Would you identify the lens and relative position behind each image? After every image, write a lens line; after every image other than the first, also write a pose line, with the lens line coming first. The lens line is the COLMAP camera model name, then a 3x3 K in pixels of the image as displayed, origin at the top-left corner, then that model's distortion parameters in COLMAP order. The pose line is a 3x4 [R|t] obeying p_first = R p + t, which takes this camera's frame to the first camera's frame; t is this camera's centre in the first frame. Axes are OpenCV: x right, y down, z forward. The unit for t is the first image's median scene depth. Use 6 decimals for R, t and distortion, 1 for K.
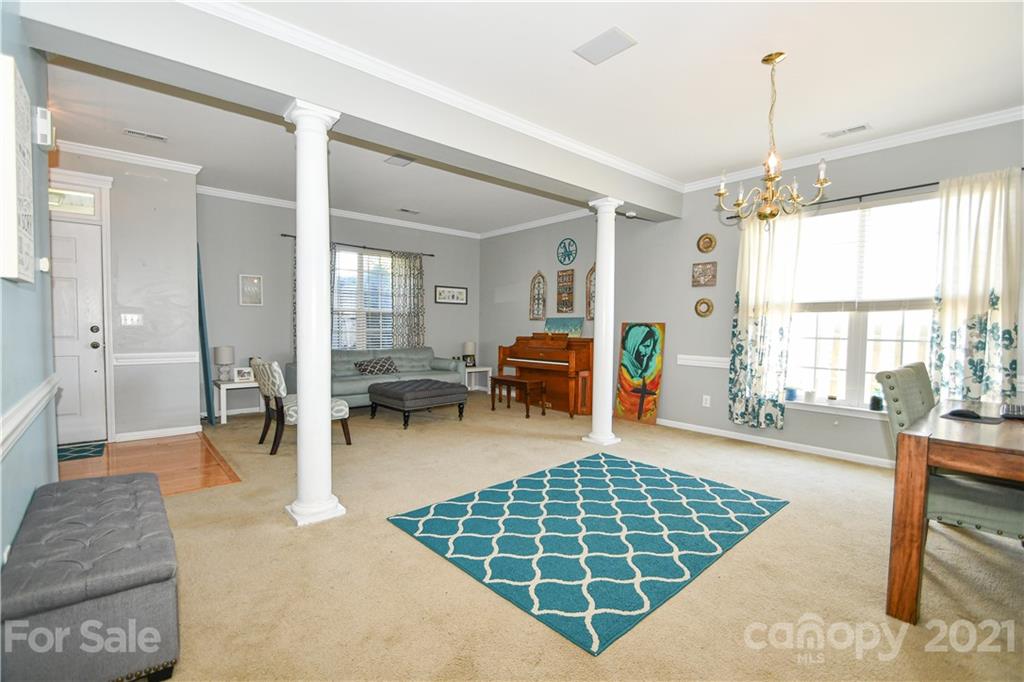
lens RADIAL K [[453.0, 0, 512.4], [0, 453.0, 341.7], [0, 0, 1]] dist [-0.004094, -0.002000]
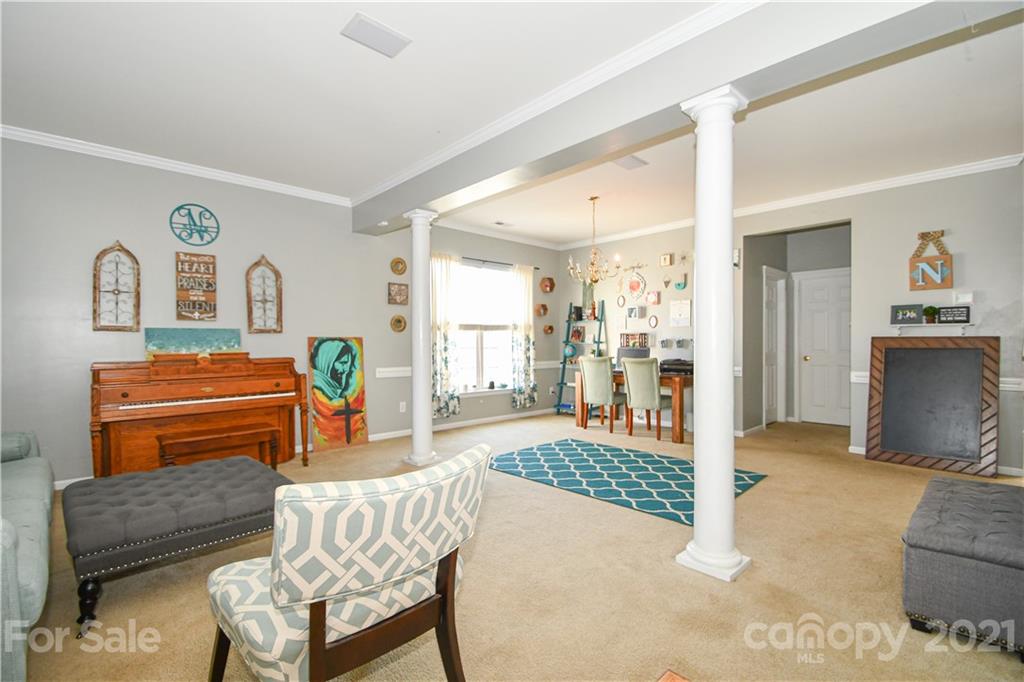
lens RADIAL K [[453.0, 0, 512.1], [0, 453.0, 342.0], [0, 0, 1]] dist [-0.004094, -0.002000]
pose [[-0.031699, -0.013698, 0.999404, -0.641498], [0.032721, 0.999356, 0.014735, -0.034604], [-0.998962, 0.033169, -0.031230, 0.697482]]
